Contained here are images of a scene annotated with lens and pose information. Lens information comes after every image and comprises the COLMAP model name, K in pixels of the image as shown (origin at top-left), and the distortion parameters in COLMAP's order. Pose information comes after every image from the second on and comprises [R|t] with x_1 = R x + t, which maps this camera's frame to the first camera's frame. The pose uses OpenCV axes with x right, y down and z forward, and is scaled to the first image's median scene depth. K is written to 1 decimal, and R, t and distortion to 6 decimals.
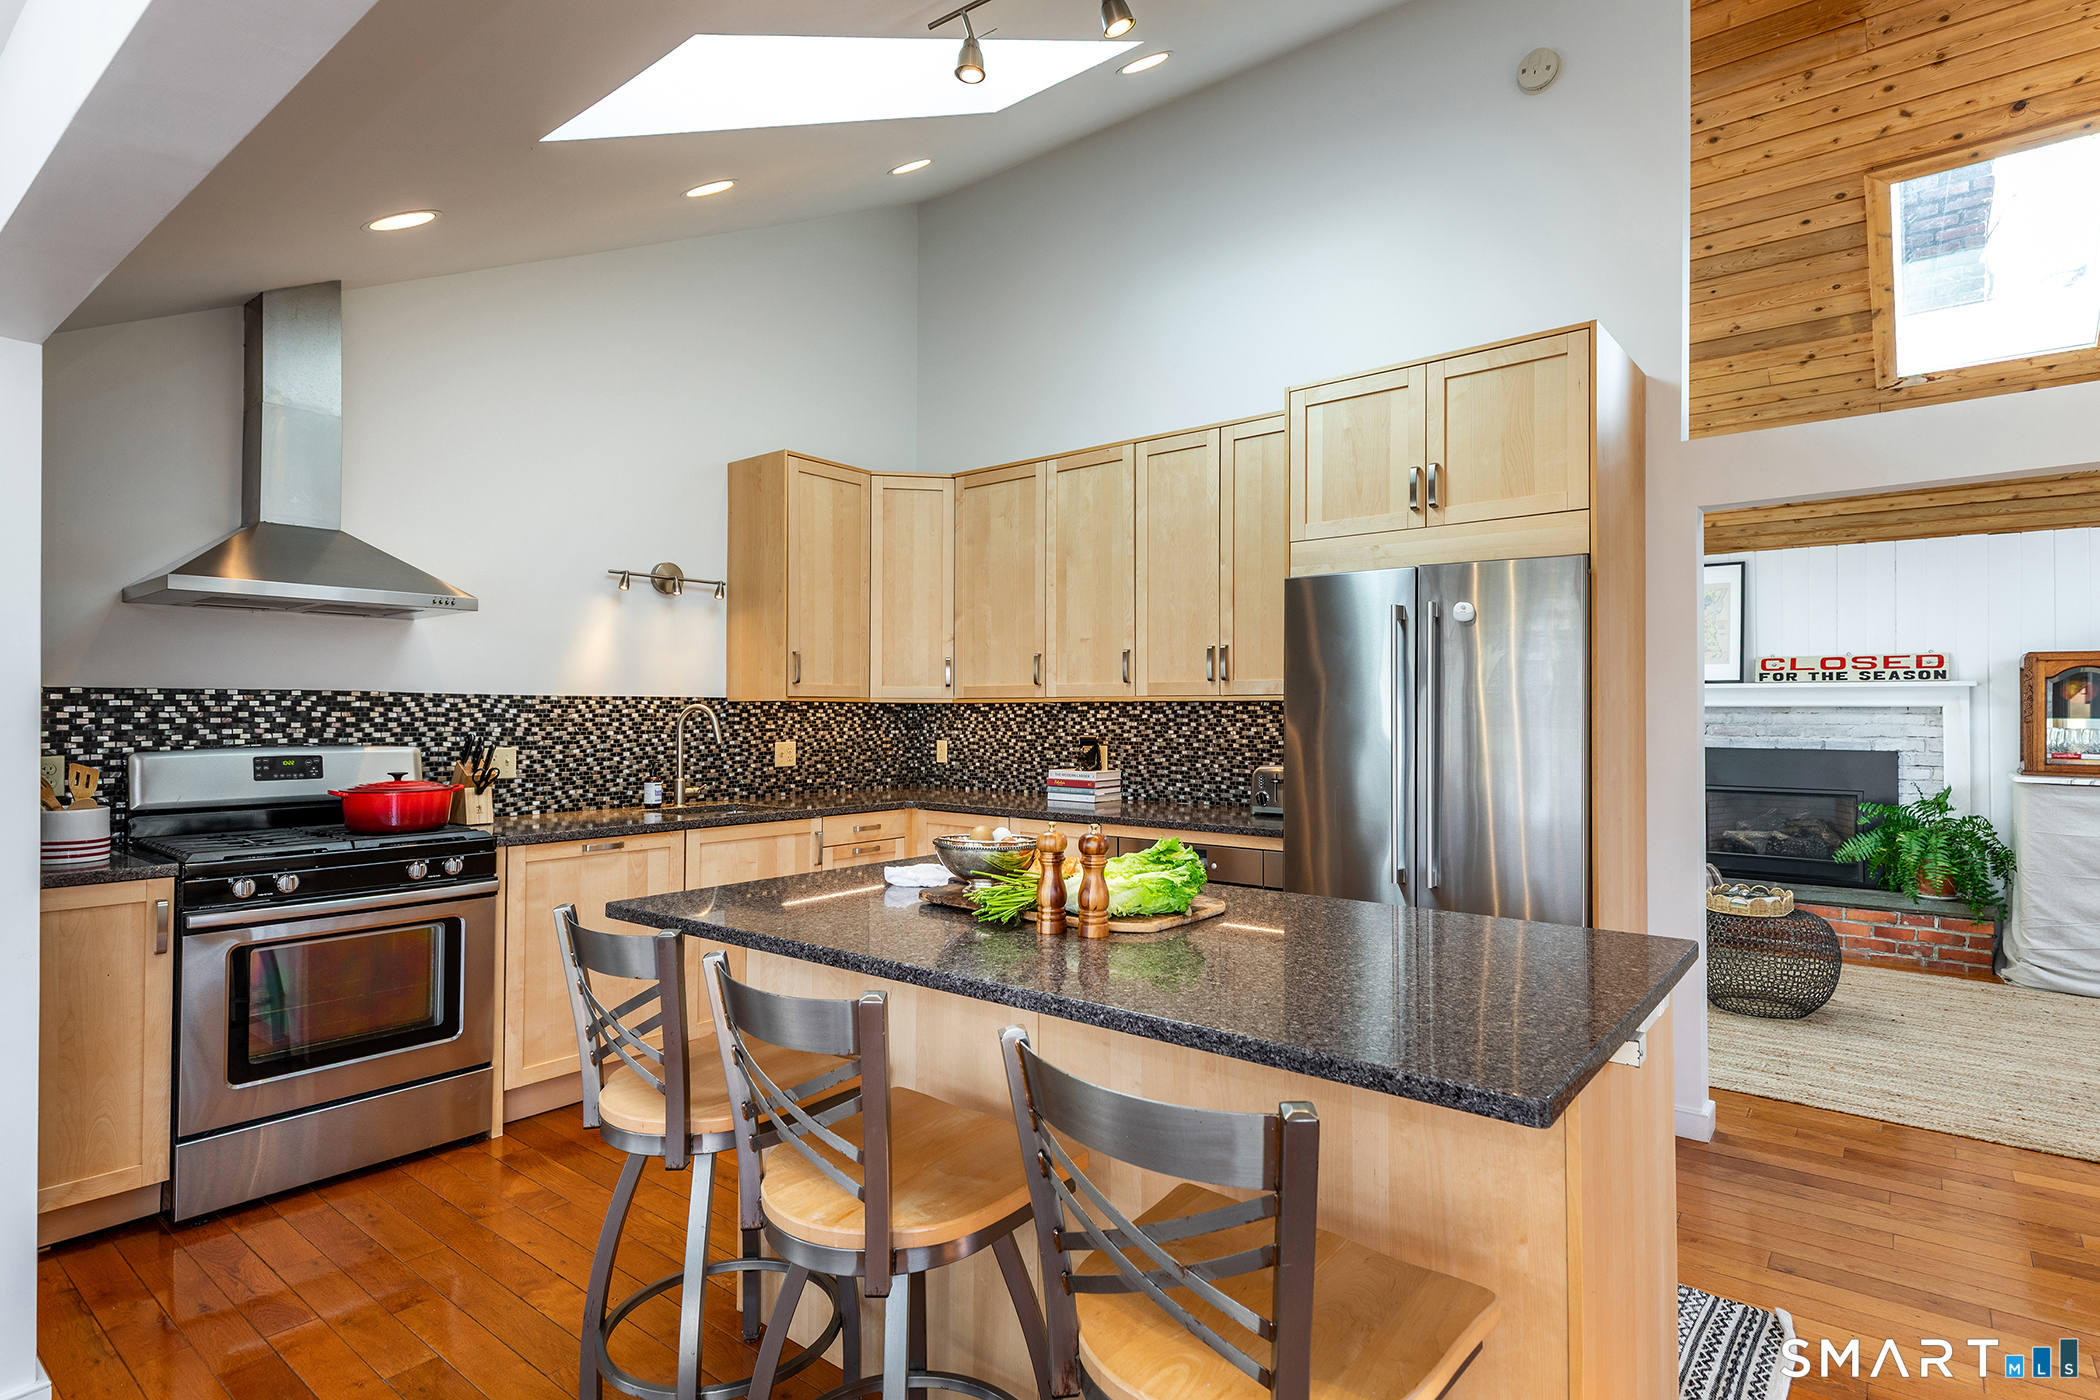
lens RADIAL K [[1086.3, 0, 1051.0], [0, 1086.3, 701.5], [0, 0, 1]] dist [0.019178, -0.004909]
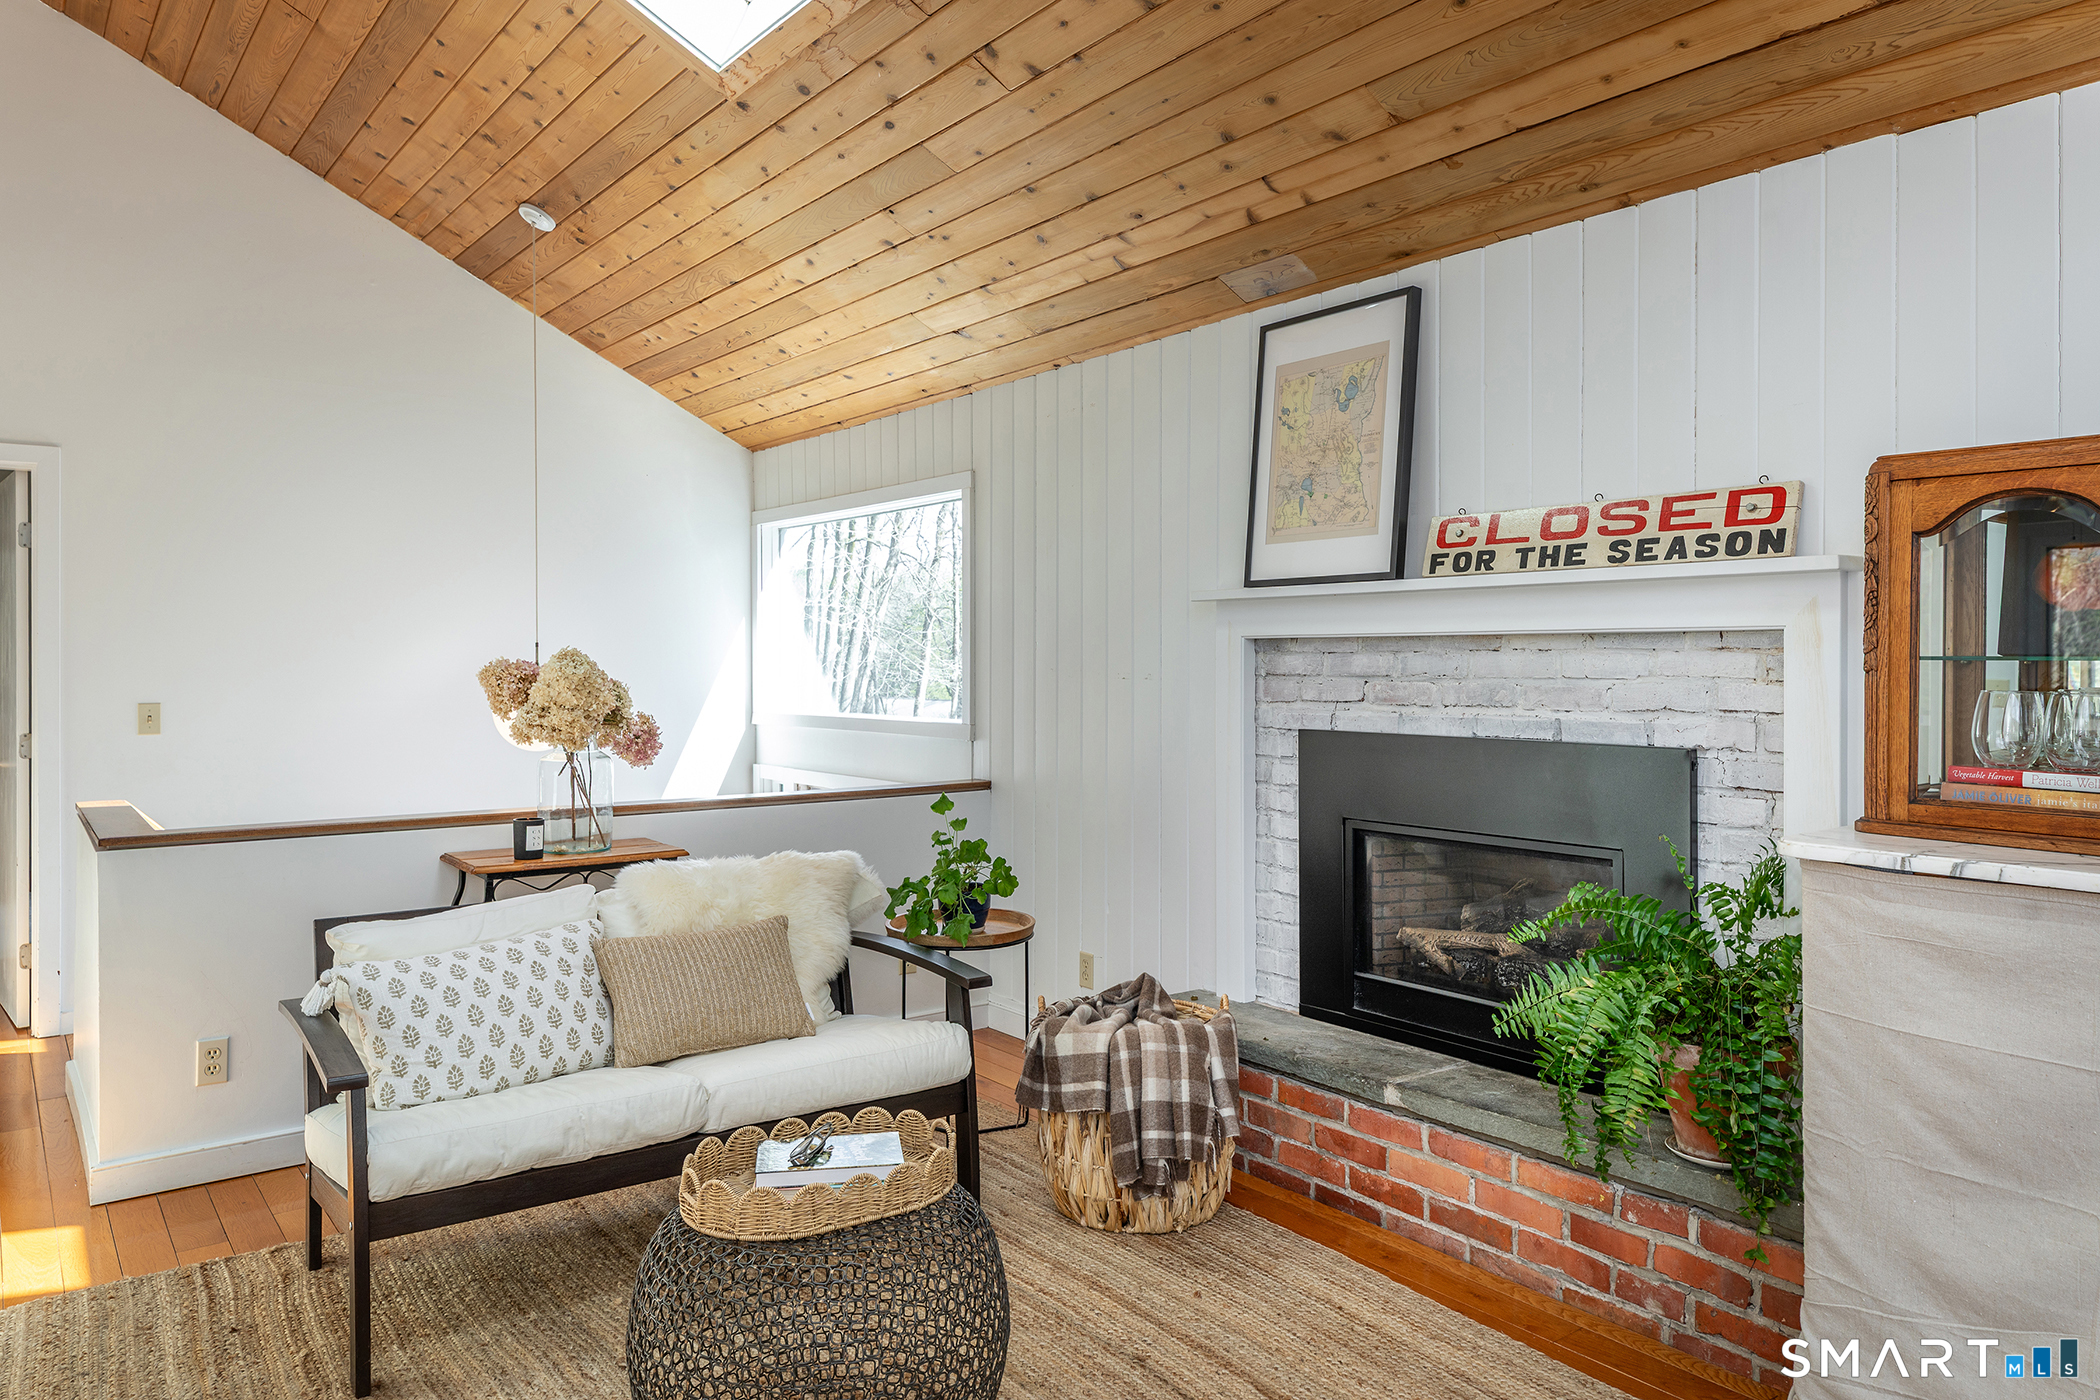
lens RADIAL K [[1419.6, 0, 1047.6], [0, 1419.6, 679.6], [0, 0, 1]] dist [0.038744, 0.000133]
pose [[0.969957, -0.000292, -0.243277, 0.673540], [0.005805, 0.999742, 0.021947, 0.009391], [0.243208, -0.022700, 0.969709, 0.465602]]
